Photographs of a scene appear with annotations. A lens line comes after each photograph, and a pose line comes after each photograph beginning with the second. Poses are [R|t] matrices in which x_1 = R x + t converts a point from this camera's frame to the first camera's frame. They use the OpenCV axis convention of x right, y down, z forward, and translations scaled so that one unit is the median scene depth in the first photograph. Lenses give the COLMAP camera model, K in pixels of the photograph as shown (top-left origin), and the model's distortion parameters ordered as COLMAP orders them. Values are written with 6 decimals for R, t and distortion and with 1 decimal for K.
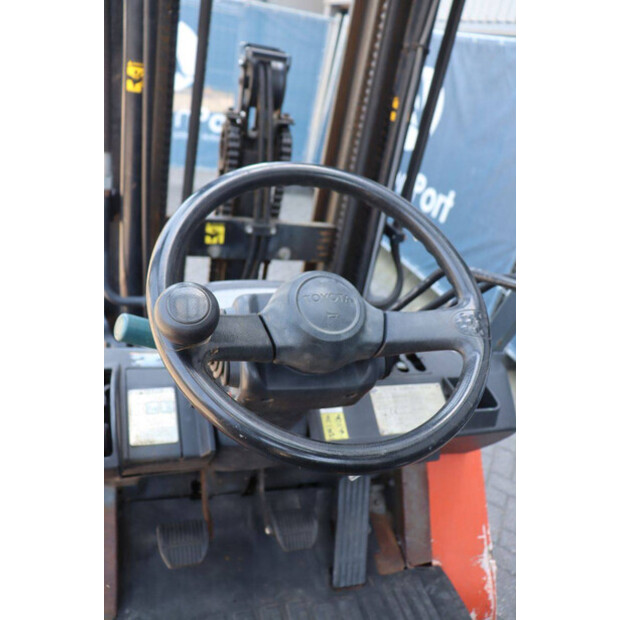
lens RADIAL K [[494.8, 0, 310.0], [0, 494.8, 310.0], [0, 0, 1]] dist [-0.126122, 0.066214]
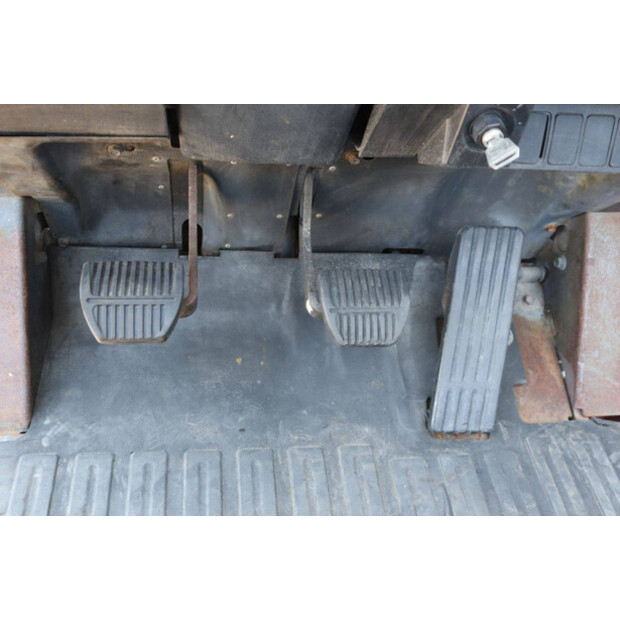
lens RADIAL K [[617.4, 0, 310.0], [0, 617.4, 310.0], [0, 0, 1]] dist [-0.086404, 0.013763]
pose [[0.980430, 0.082874, -0.178573, 0.027699], [-0.032150, 0.962301, 0.270078, 0.269008], [0.194223, -0.259052, 0.946134, 0.361017]]
